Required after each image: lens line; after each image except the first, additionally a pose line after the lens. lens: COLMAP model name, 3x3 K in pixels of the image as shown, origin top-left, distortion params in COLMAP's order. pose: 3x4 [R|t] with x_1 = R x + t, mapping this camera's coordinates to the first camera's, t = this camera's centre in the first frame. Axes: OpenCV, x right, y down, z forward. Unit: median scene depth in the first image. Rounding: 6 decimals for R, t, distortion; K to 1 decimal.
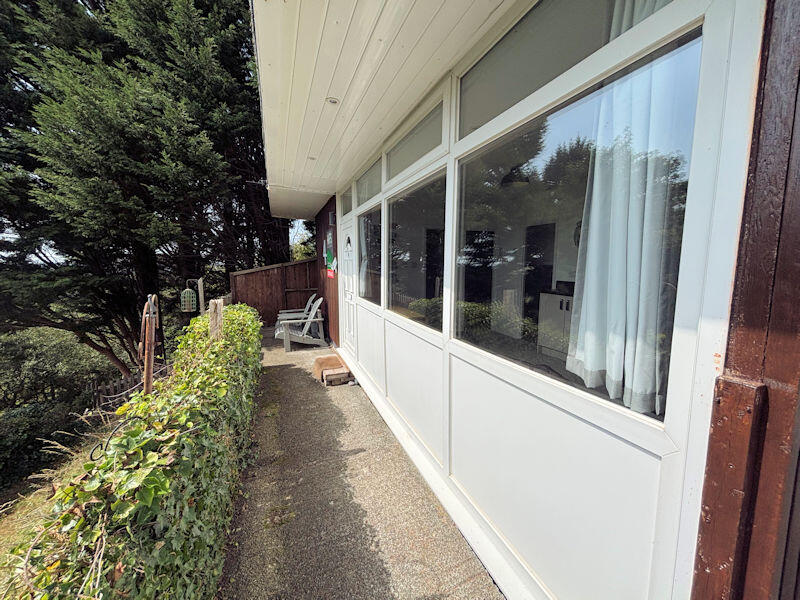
lens RADIAL K [[323.0, 0, 400.2], [0, 323.0, 299.8], [0, 0, 1]] dist [0.000218, -0.000545]
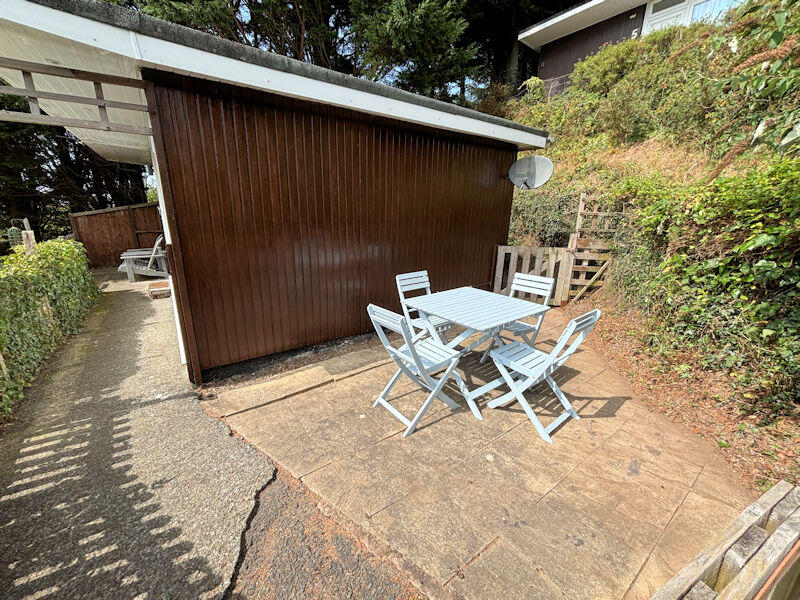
lens RADIAL K [[323.0, 0, 398.9], [0, 323.0, 298.8], [0, 0, 1]] dist [0.000218, -0.000545]
pose [[0.966596, -0.048234, 0.251727, 0.294831], [0.006533, 0.986450, 0.163933, 0.029303], [-0.256223, -0.156812, 0.953813, -0.393663]]
